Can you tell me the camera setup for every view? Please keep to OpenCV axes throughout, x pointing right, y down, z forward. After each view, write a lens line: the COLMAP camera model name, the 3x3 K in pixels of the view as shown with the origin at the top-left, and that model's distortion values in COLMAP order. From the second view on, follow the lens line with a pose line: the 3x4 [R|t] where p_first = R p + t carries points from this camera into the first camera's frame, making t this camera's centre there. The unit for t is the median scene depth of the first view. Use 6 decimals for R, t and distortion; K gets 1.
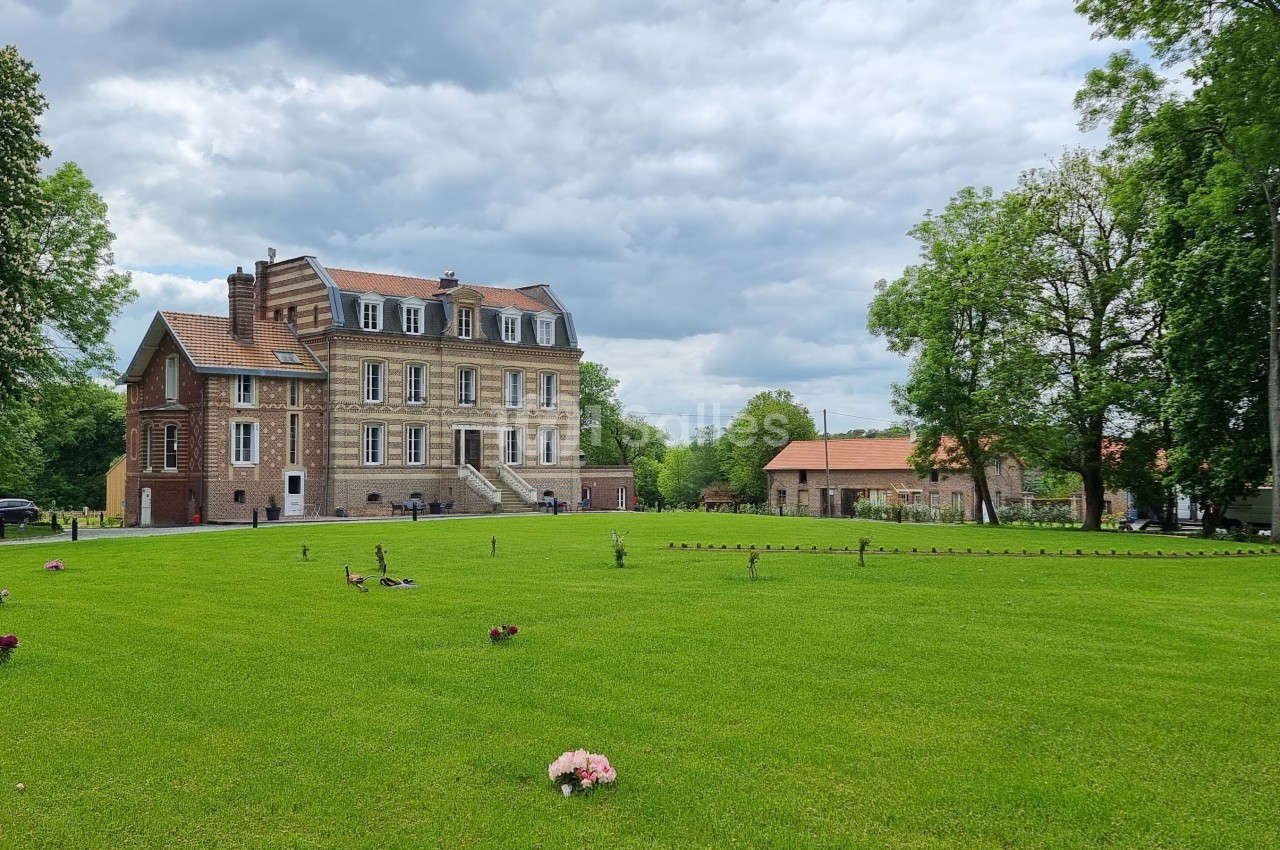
lens RADIAL K [[1302.9, 0, 667.5], [0, 1302.9, 425.8], [0, 0, 1]] dist [0.099515, -0.133779]
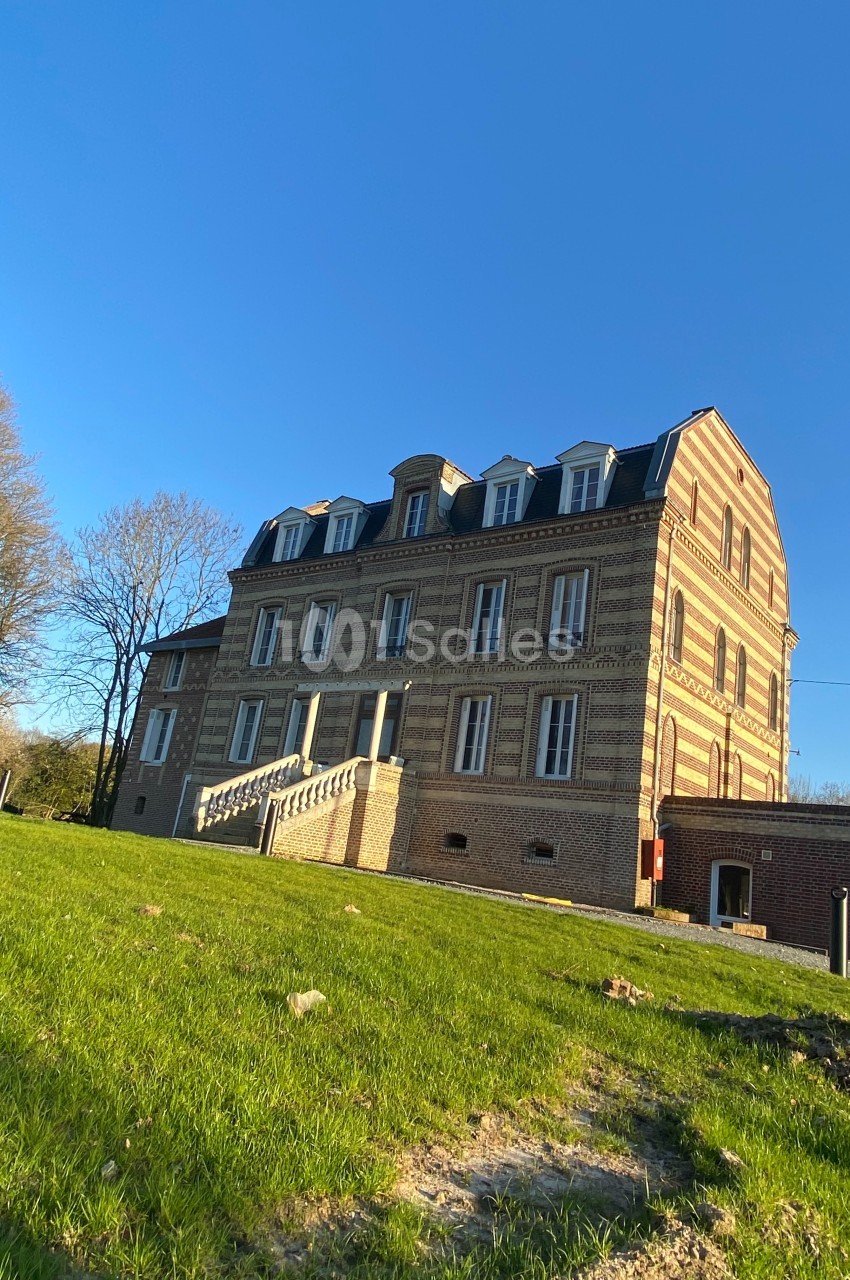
lens RADIAL K [[831.5, 0, 425.0], [0, 831.5, 640.0], [0, 0, 1]] dist [0.067657, -0.000821]
pose [[0.170033, -0.236700, -0.956589, 0.184448], [-0.100278, 0.961529, -0.255747, 0.066931], [0.980323, 0.139410, 0.139756, 1.029220]]
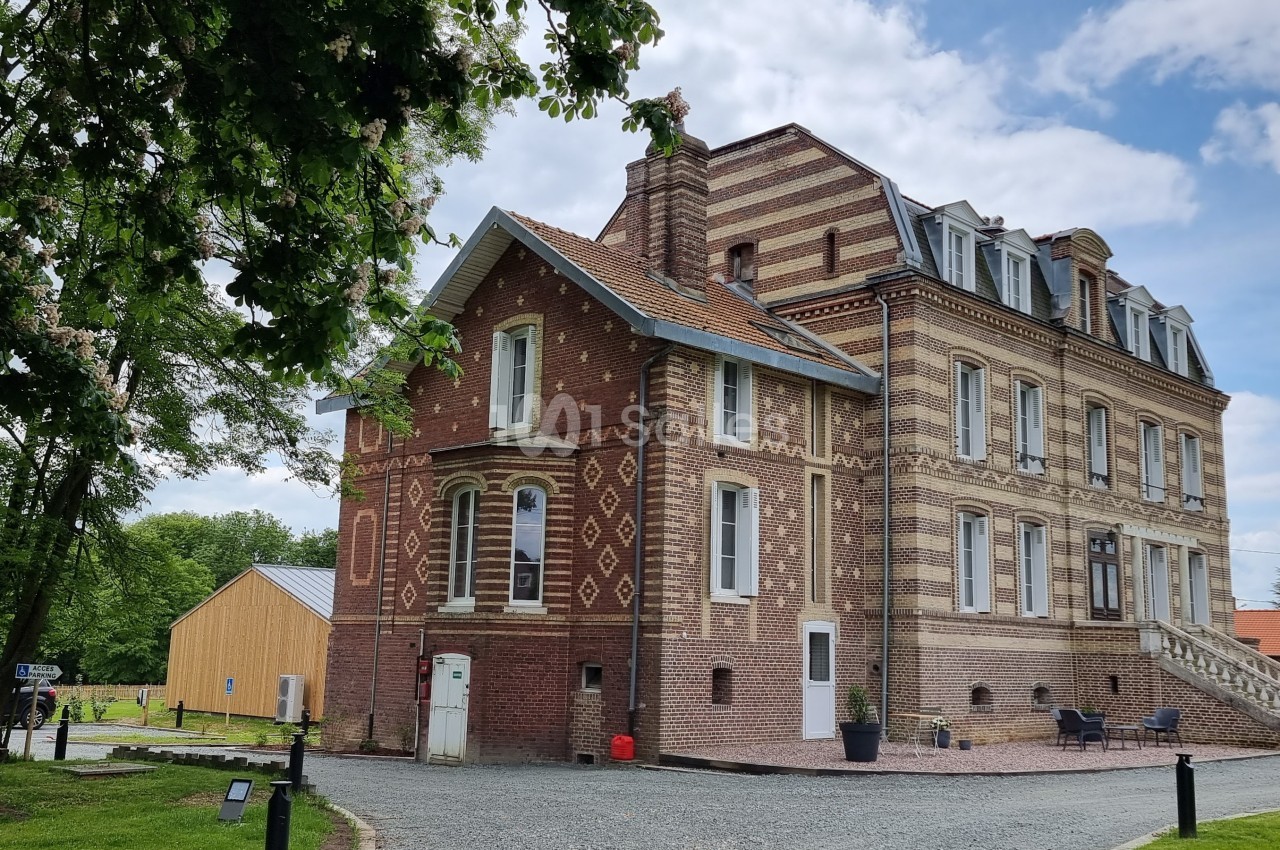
lens RADIAL K [[1302.9, 0, 667.5], [0, 1302.9, 425.8], [0, 0, 1]] dist [0.099515, -0.133779]
pose [[0.997764, 0.036588, 0.055927, -0.346112], [-0.028714, 0.990343, -0.135629, 0.030652], [-0.060350, 0.133720, 0.989180, 0.600841]]
